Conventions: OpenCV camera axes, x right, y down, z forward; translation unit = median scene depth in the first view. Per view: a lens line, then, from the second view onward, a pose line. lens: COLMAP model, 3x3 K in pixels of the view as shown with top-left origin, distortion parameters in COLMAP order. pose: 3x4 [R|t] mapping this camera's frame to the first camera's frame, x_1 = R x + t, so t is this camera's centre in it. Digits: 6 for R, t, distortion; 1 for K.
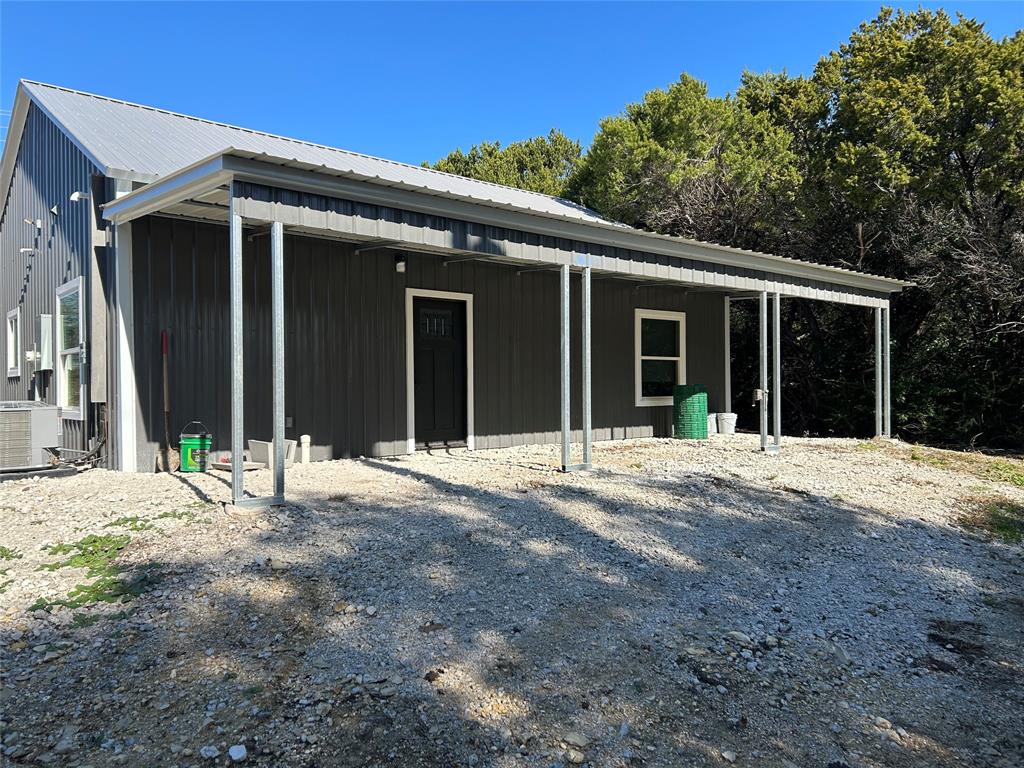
lens RADIAL K [[759.6, 0, 506.4], [0, 759.6, 385.0], [0, 0, 1]] dist [0.080409, -0.091268]
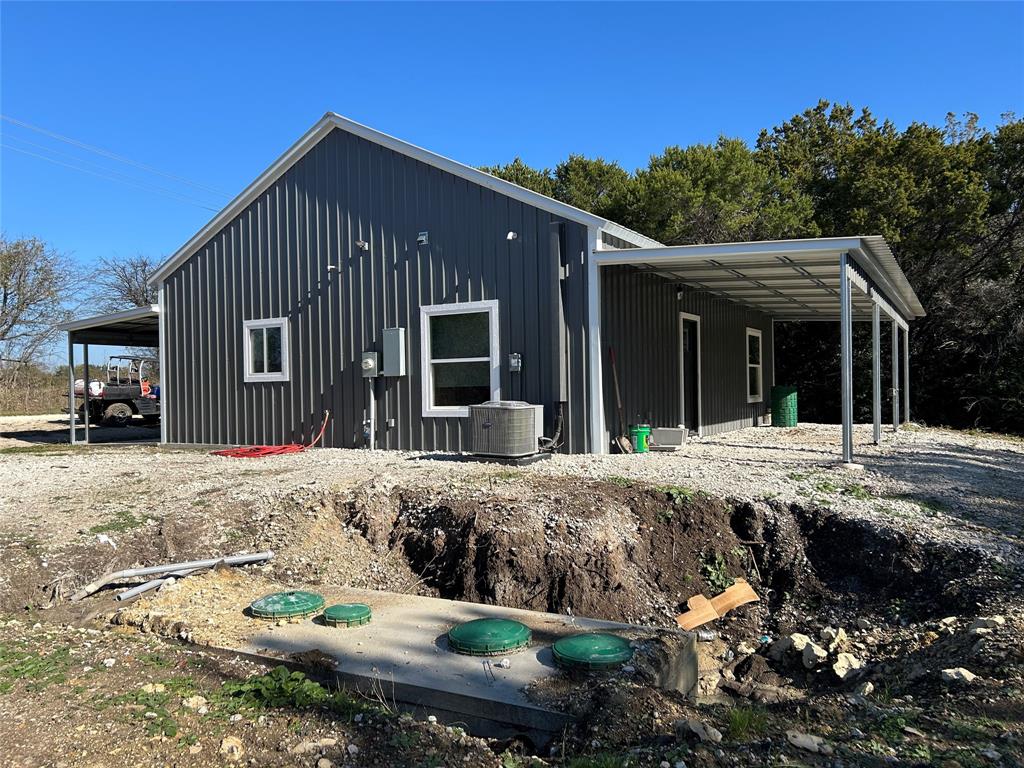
lens RADIAL K [[759.6, 0, 506.4], [0, 759.6, 385.0], [0, 0, 1]] dist [0.080409, -0.091268]
pose [[0.945175, -0.005801, 0.326514, -0.648004], [0.006935, 0.999973, -0.002309, -0.002295], [-0.326492, 0.004447, 0.945190, -0.098286]]
